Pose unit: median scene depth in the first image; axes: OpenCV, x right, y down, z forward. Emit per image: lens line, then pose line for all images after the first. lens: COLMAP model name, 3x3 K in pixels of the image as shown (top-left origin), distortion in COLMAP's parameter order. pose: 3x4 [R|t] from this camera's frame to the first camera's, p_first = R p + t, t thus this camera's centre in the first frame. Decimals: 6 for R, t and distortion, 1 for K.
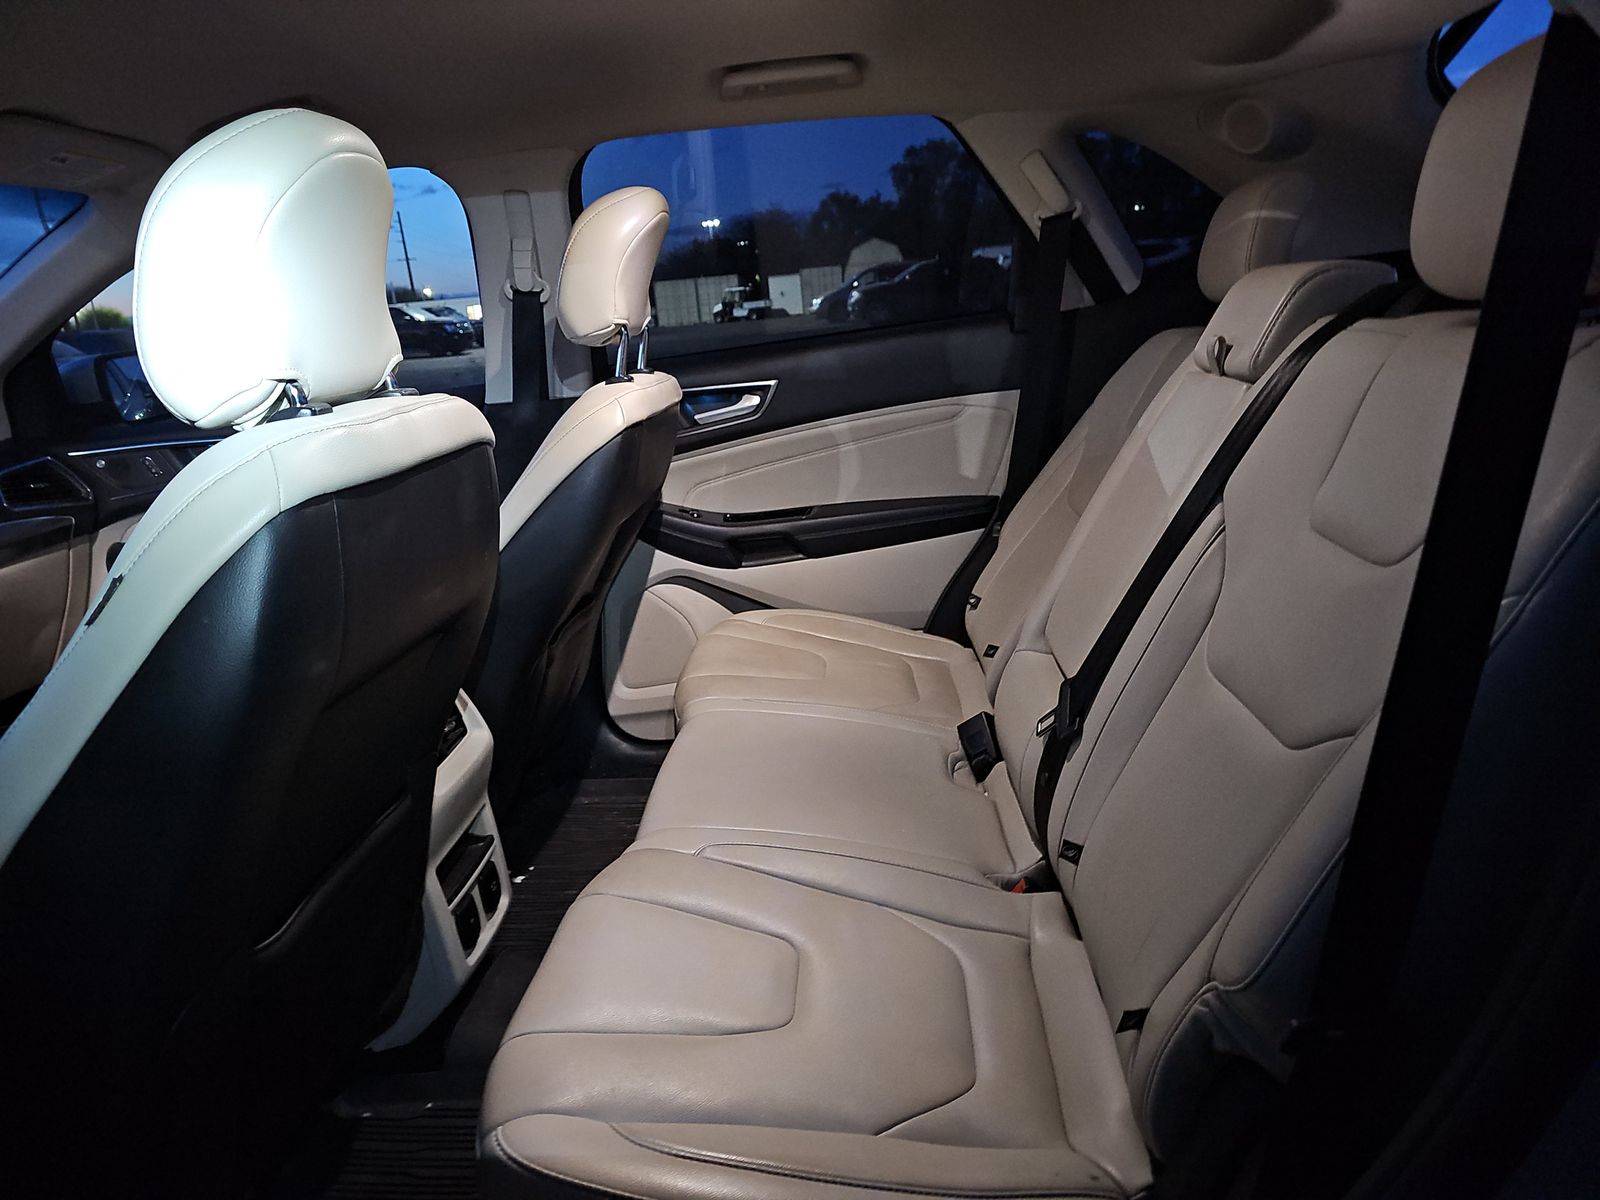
lens RADIAL K [[1059.6, 0, 799.1], [0, 1059.6, 590.3], [0, 0, 1]] dist [0.037415, -0.051680]
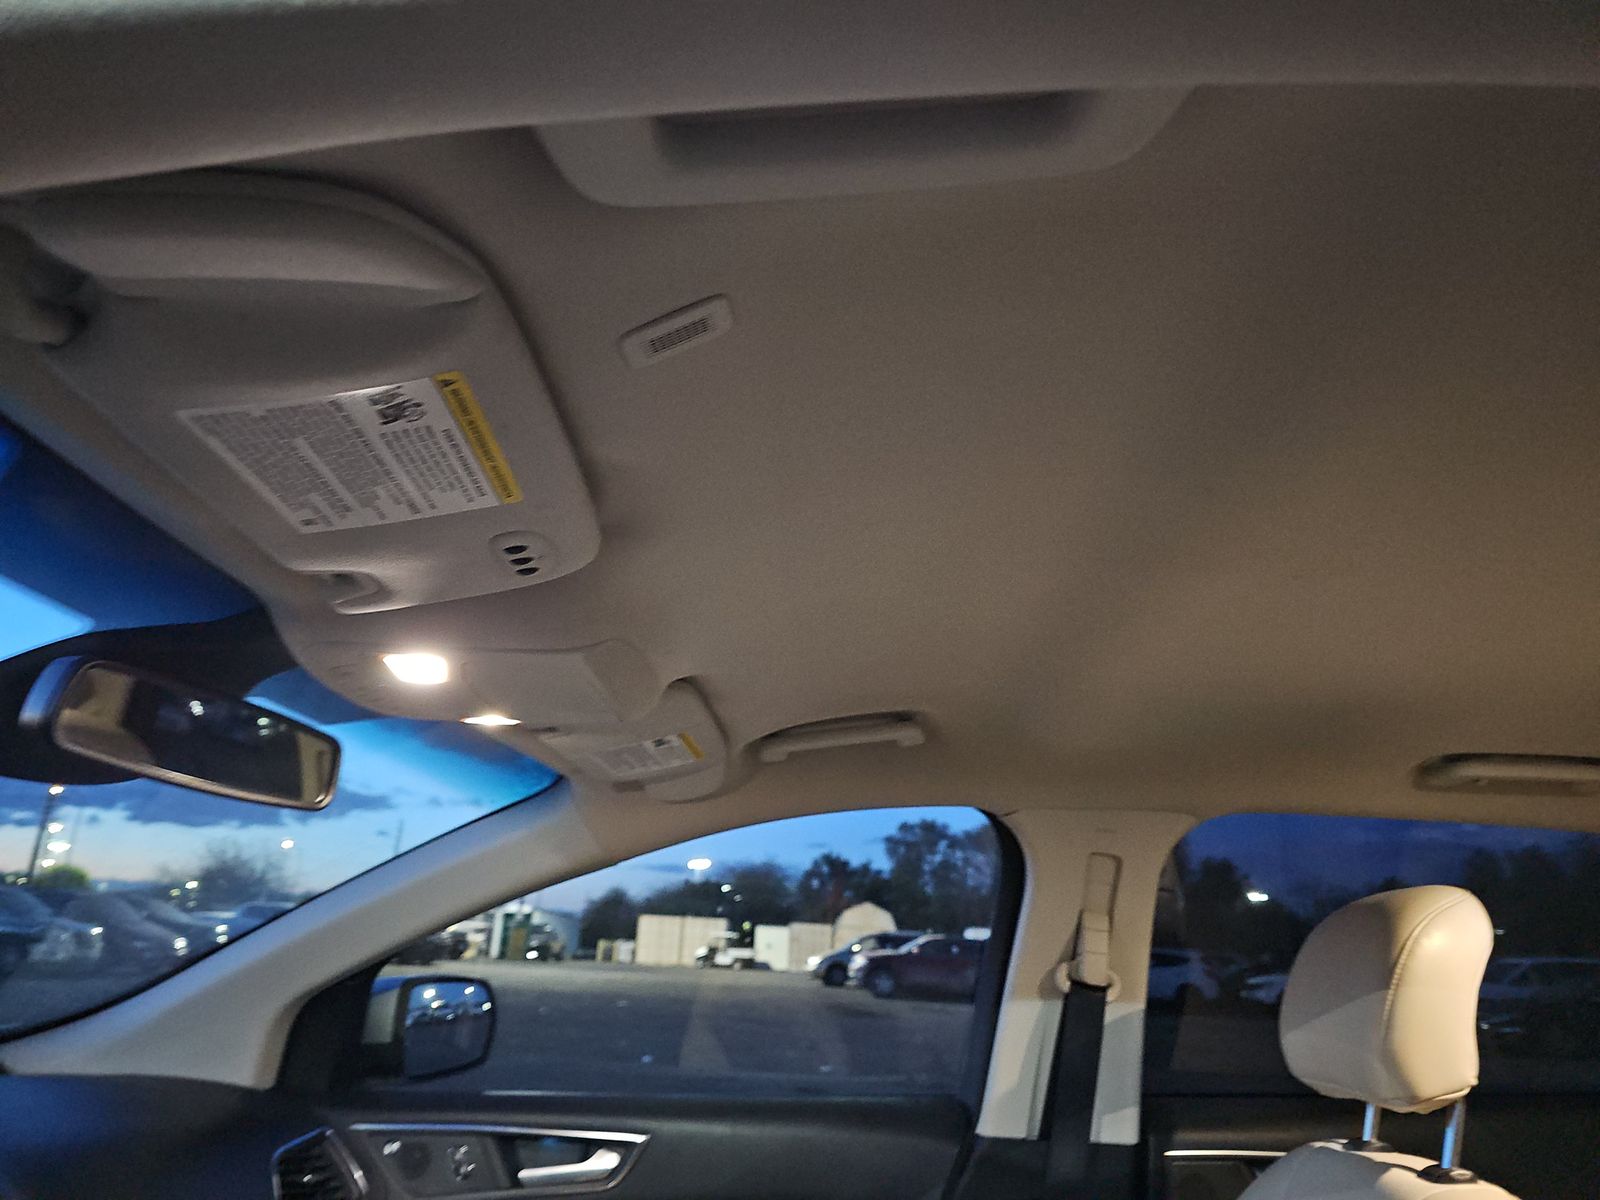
lens RADIAL K [[1059.6, 0, 799.1], [0, 1059.6, 590.3], [0, 0, 1]] dist [0.037415, -0.051680]
pose [[0.989742, 0.142845, -0.002461, -0.514883], [-0.119588, 0.818929, -0.561296, -0.068904], [-0.078163, 0.555832, 0.827612, 0.265423]]
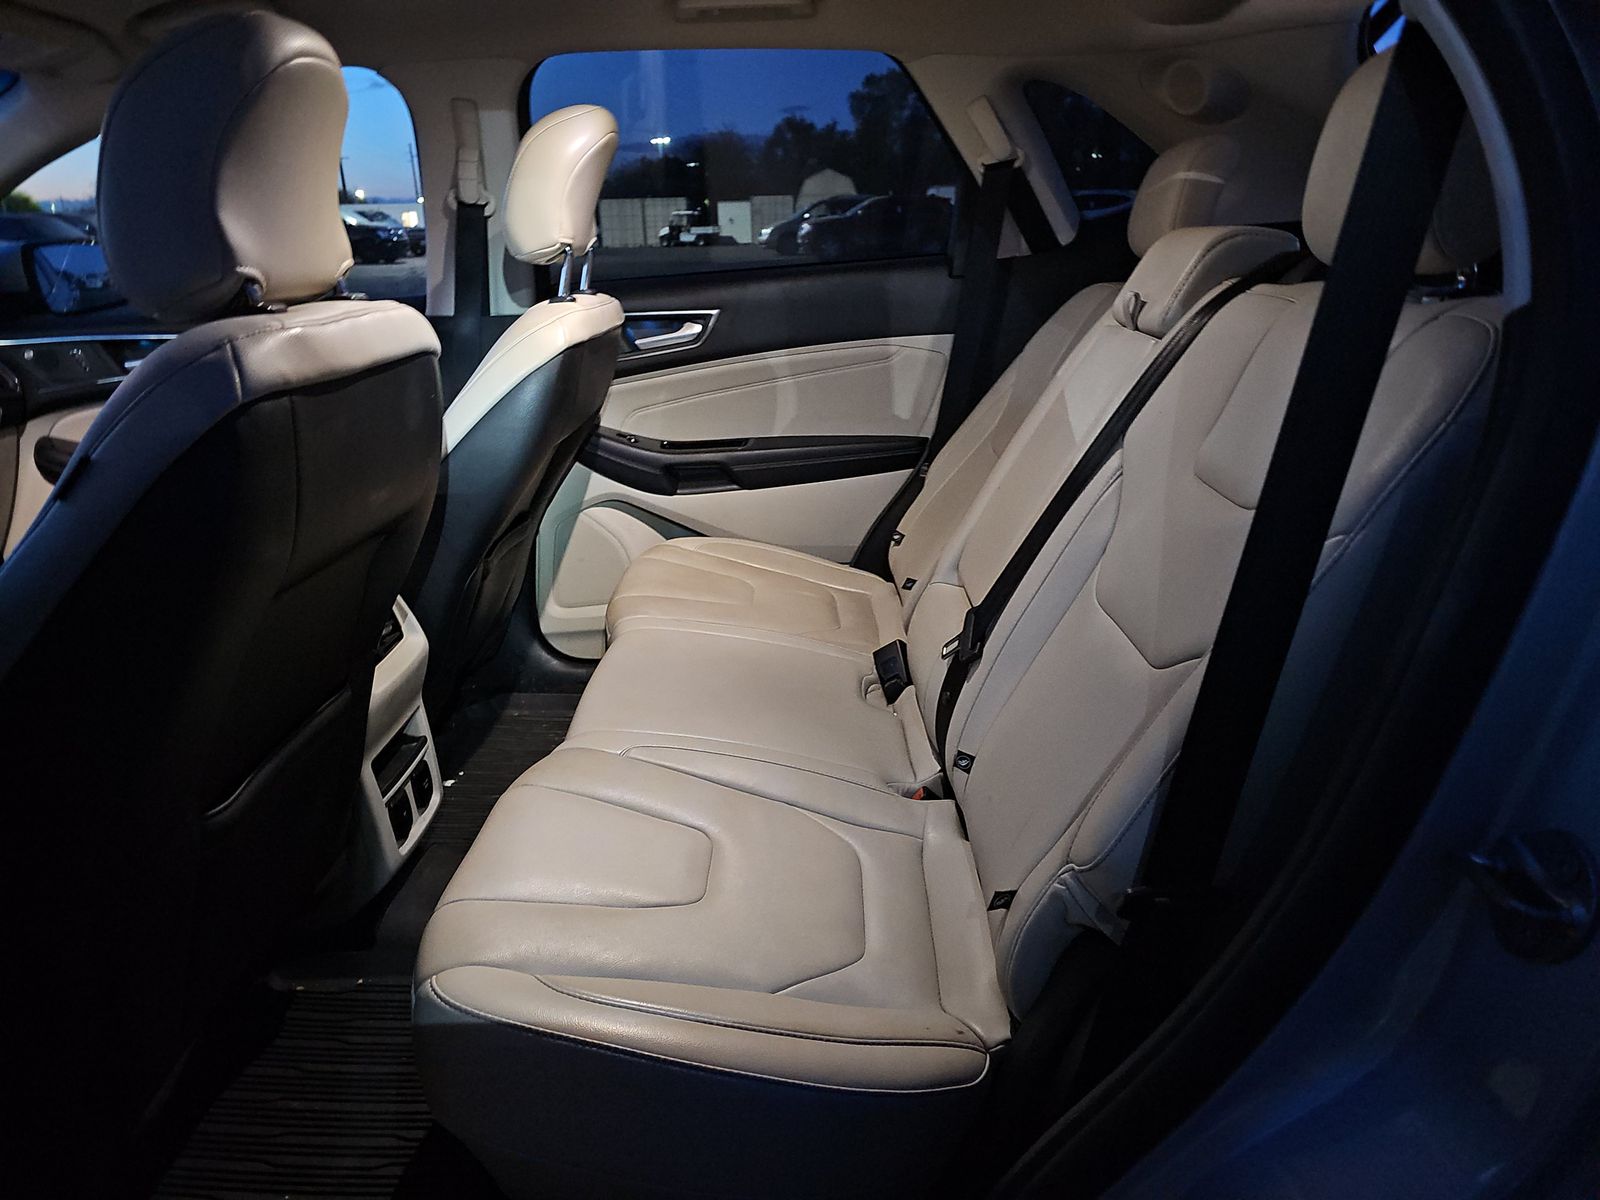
lens RADIAL K [[1060.8, 0, 791.8], [0, 1060.8, 609.8], [0, 0, 1]] dist [0.041385, -0.056176]
pose [[0.997373, 0.045335, 0.056498, 0.004790], [-0.049484, 0.996004, 0.074341, 0.009686], [-0.052902, -0.076941, 0.995631, -0.043855]]
